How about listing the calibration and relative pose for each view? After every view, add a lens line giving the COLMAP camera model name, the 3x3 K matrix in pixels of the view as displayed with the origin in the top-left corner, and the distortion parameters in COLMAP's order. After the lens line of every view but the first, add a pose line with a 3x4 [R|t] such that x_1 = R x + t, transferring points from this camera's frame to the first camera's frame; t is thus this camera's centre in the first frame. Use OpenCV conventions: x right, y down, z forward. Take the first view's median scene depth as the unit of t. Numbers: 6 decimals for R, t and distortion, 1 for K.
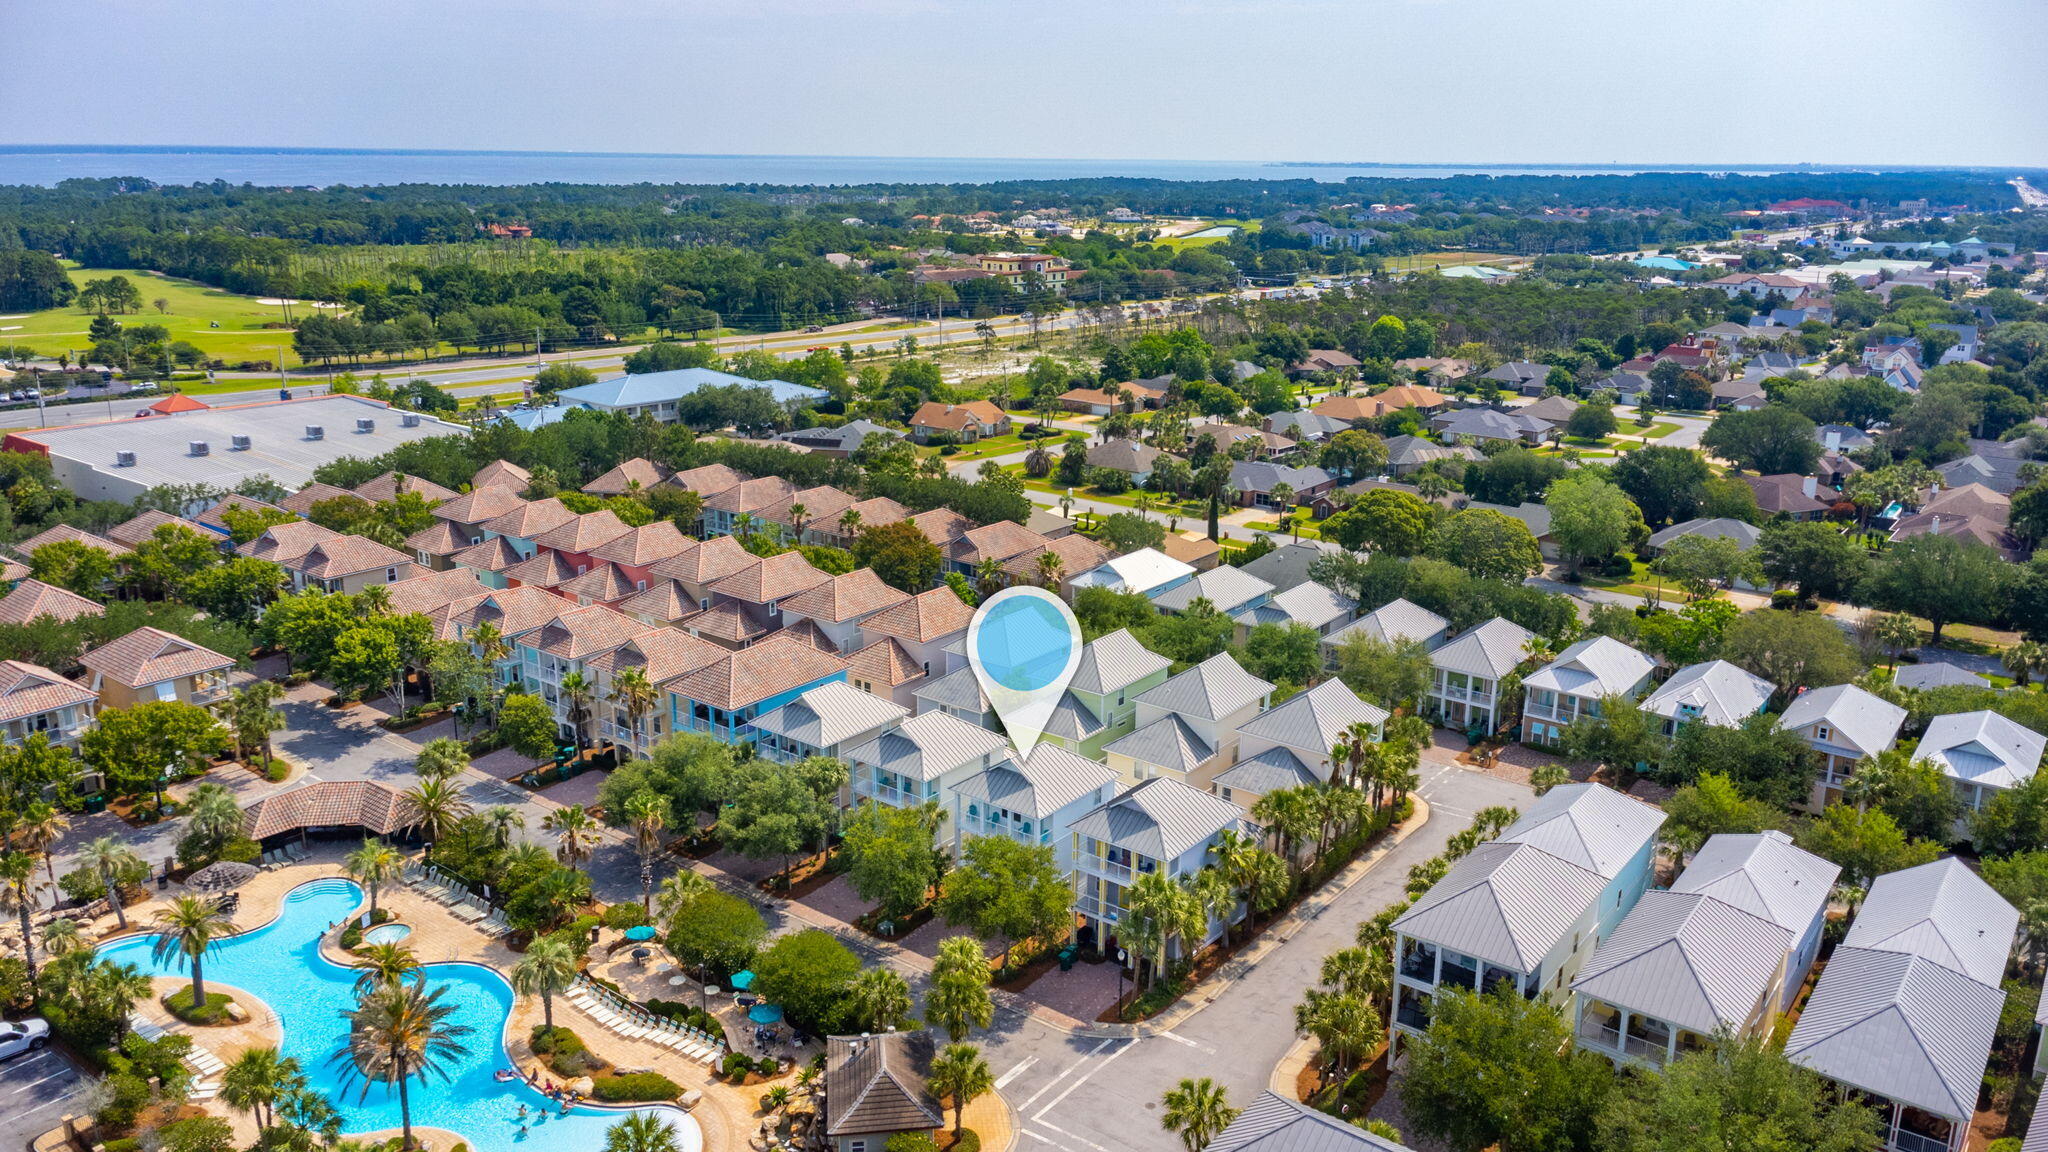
lens RADIAL K [[1668.8, 0, 1024.0], [0, 1668.8, 576.0], [0, 0, 1]] dist [0.067457, -0.005894]
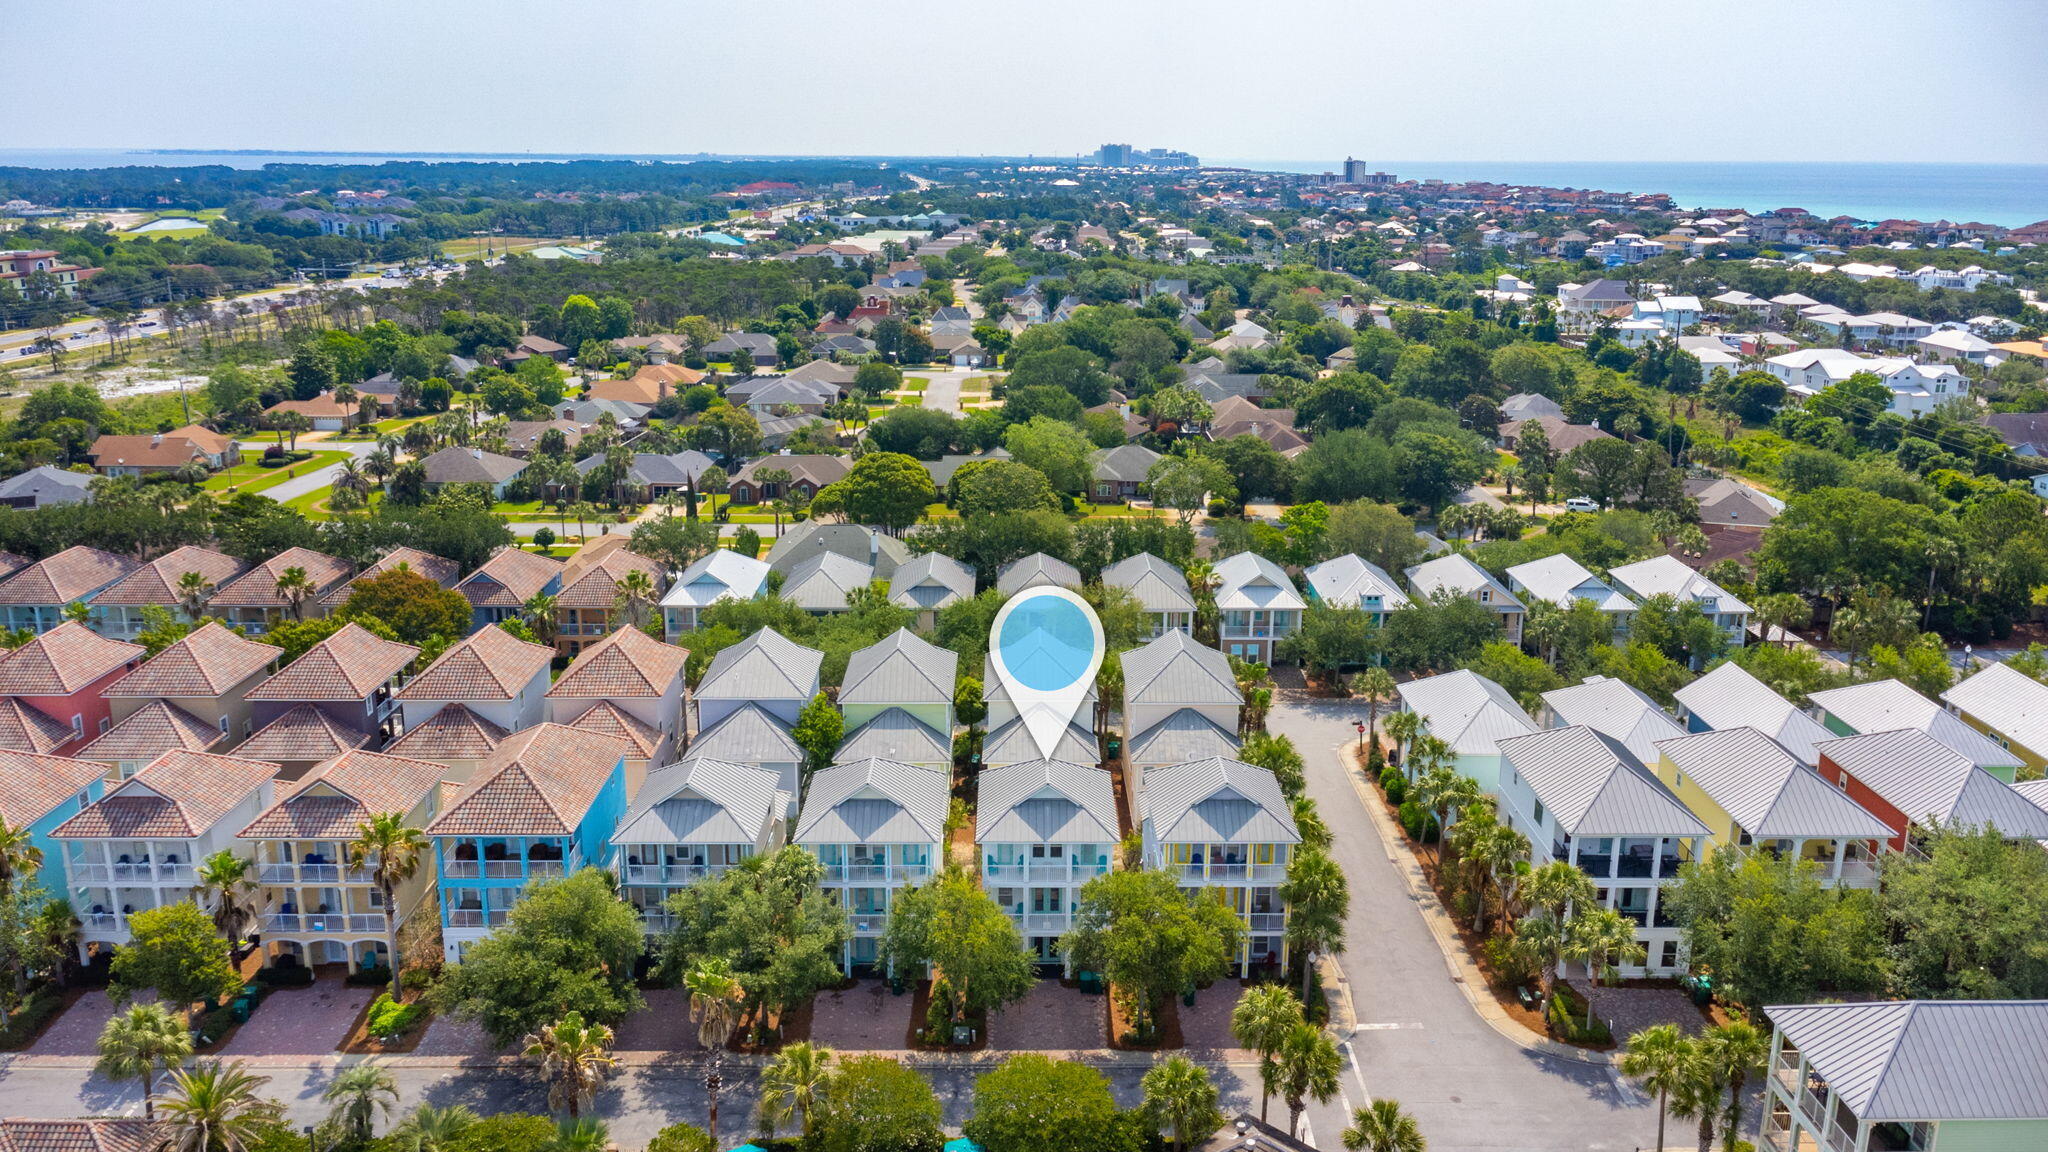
lens RADIAL K [[1668.8, 0, 1024.0], [0, 1668.8, 576.0], [0, 0, 1]] dist [0.067457, -0.005894]
pose [[0.772579, -0.166341, 0.612742, -0.165639], [0.167509, 0.984279, 0.055999, -0.012535], [-0.612424, 0.059376, 0.788296, 0.119384]]
